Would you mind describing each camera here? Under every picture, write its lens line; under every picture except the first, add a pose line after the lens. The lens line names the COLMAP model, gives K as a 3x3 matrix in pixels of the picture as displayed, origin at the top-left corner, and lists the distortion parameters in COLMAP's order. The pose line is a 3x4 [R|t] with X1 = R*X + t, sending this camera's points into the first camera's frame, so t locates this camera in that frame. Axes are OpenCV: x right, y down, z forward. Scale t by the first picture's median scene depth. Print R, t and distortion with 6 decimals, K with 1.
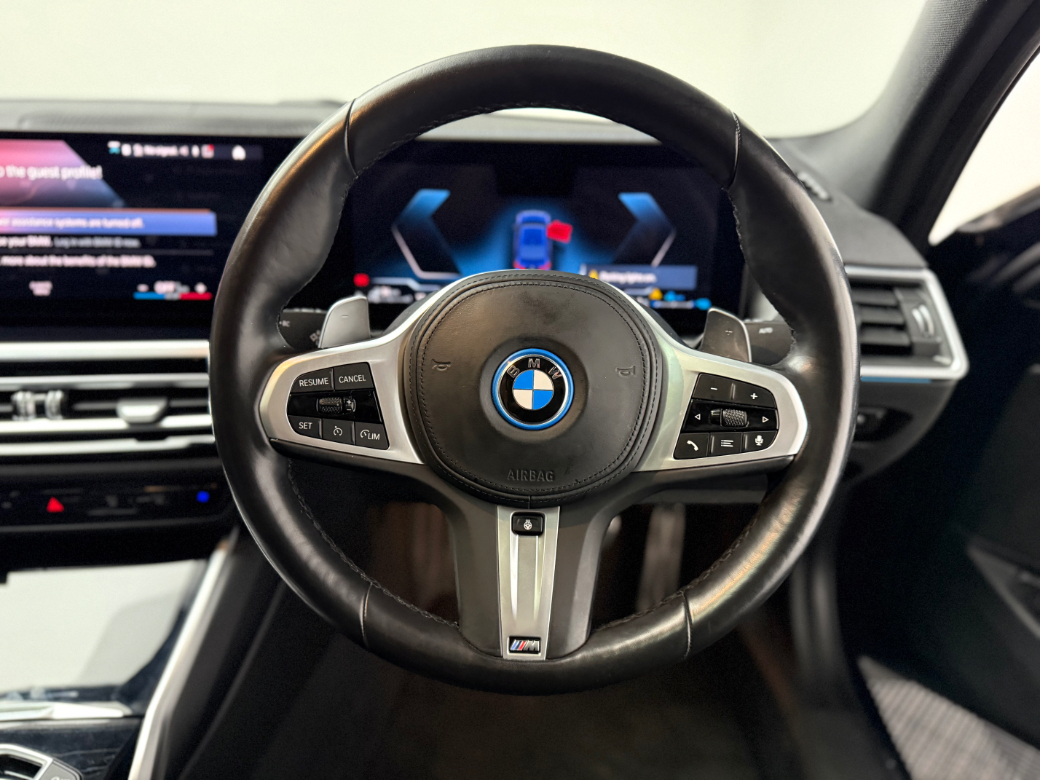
lens RADIAL K [[815.0, 0, 521.2], [0, 815.0, 392.4], [0, 0, 1]] dist [0.016270, -0.010327]
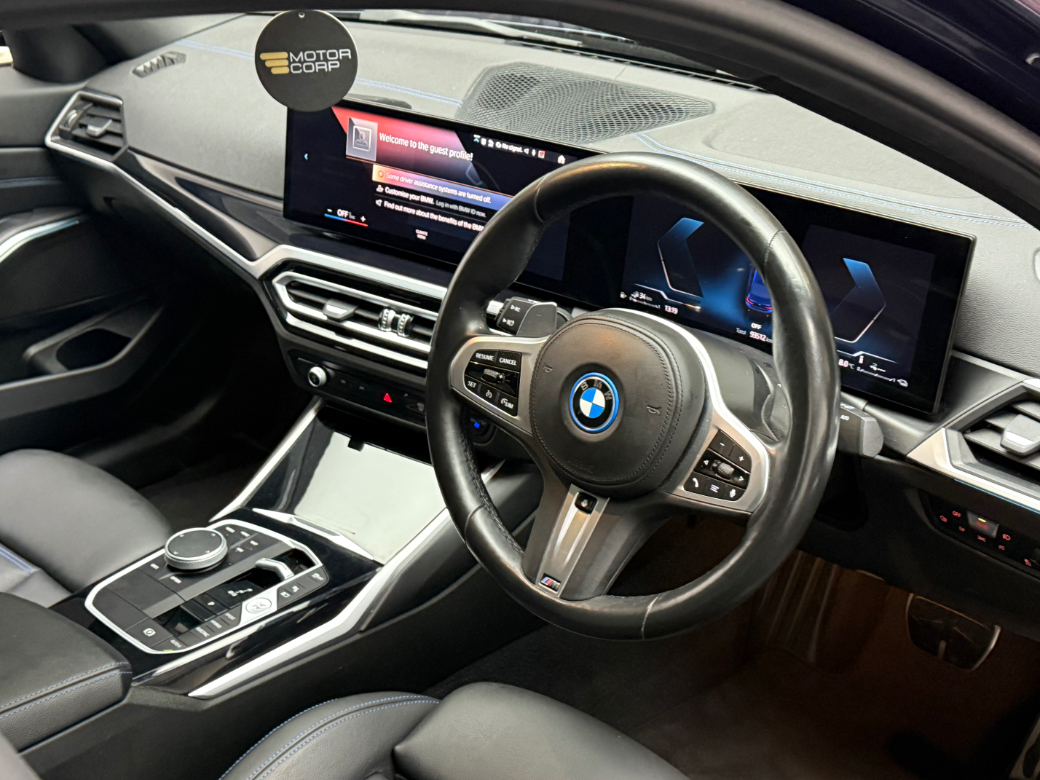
lens RADIAL K [[1362.2, 0, 520.9], [0, 1362.2, 389.8], [0, 0, 1]] dist [0.037857, 0.000000]
pose [[0.757488, 0.270556, -0.594147, 0.910699], [-0.254513, 0.960459, 0.112880, -0.180100], [0.601194, 0.065713, 0.796396, -0.628917]]
